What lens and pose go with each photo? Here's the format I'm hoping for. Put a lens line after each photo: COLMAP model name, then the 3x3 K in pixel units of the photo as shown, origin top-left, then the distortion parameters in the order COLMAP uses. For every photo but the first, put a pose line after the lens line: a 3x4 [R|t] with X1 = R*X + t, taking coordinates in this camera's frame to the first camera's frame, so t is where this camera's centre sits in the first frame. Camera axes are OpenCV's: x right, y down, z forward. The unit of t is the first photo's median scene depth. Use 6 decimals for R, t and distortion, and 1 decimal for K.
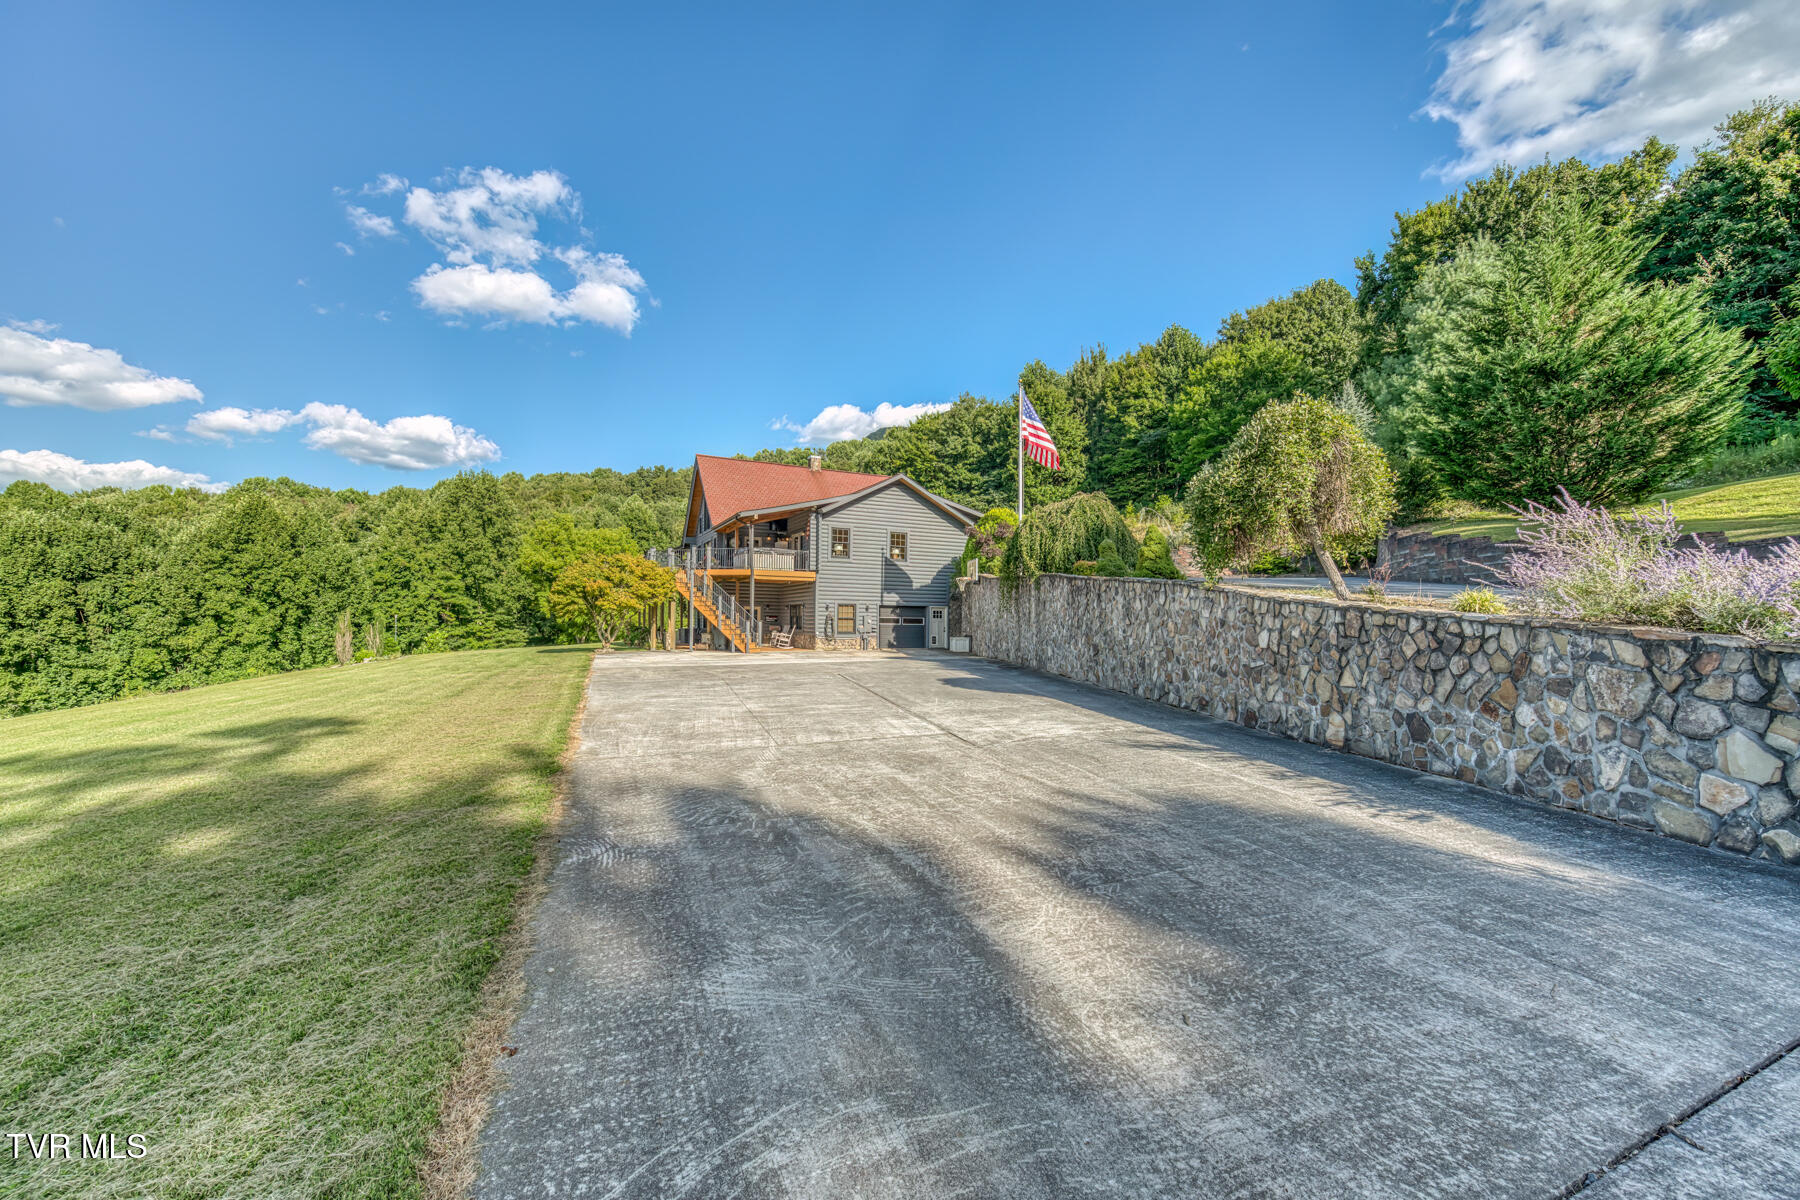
lens RADIAL K [[707.4, 0, 903.6], [0, 707.4, 605.5], [0, 0, 1]] dist [0.000102, -0.002666]
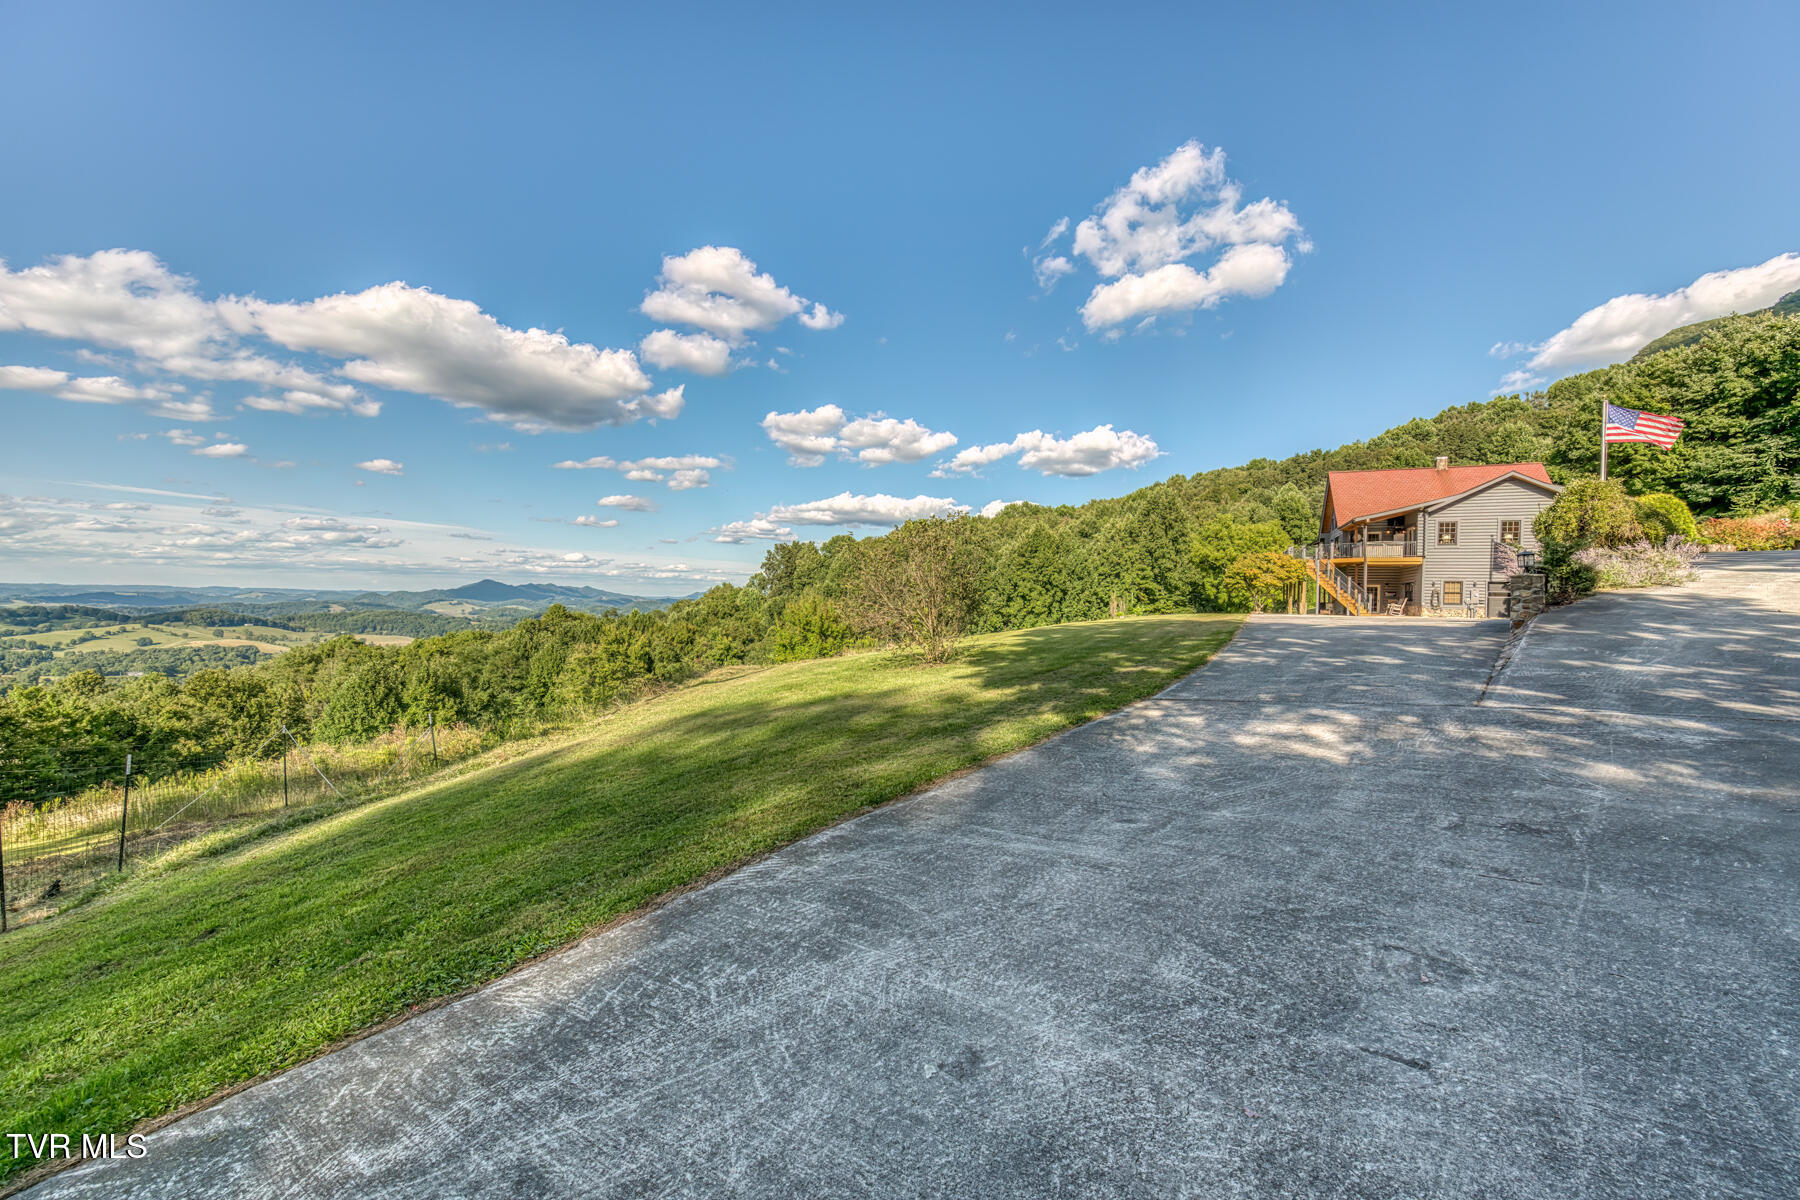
lens RADIAL K [[707.4, 0, 903.6], [0, 707.4, 605.5], [0, 0, 1]] dist [0.000102, -0.002666]
pose [[0.647779, 0.007883, -0.761788, 0.130605], [0.006616, 0.999851, 0.015973, 0.007694], [0.761800, -0.015386, 0.647630, -0.303756]]
